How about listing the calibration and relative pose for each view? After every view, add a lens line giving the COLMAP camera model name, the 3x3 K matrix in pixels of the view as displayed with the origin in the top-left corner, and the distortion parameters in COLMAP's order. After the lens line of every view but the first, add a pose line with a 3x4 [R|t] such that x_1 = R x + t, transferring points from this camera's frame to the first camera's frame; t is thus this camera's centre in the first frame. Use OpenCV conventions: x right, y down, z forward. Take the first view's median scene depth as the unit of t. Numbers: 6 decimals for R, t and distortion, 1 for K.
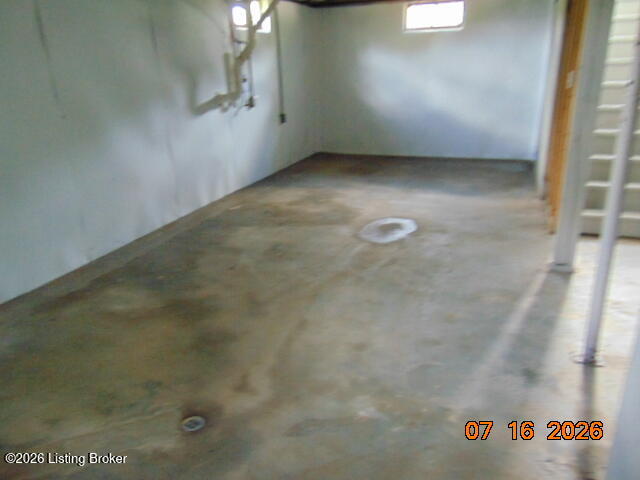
lens RADIAL K [[481.1, 0, 320.7], [0, 481.1, 241.9], [0, 0, 1]] dist [-0.024090, 0.062326]
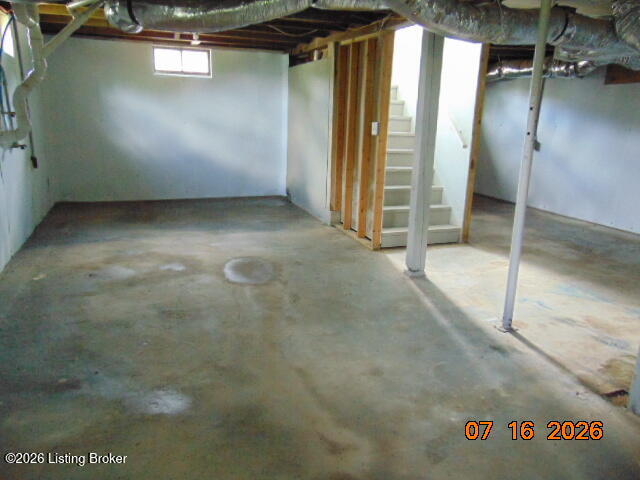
lens RADIAL K [[481.1, 0, 320.7], [0, 481.1, 241.9], [0, 0, 1]] dist [-0.024090, 0.062326]
pose [[0.741229, -0.121705, 0.660127, -0.462038], [0.178162, 0.983824, -0.018667, -0.044006], [-0.647177, 0.131446, 0.750922, 0.178130]]
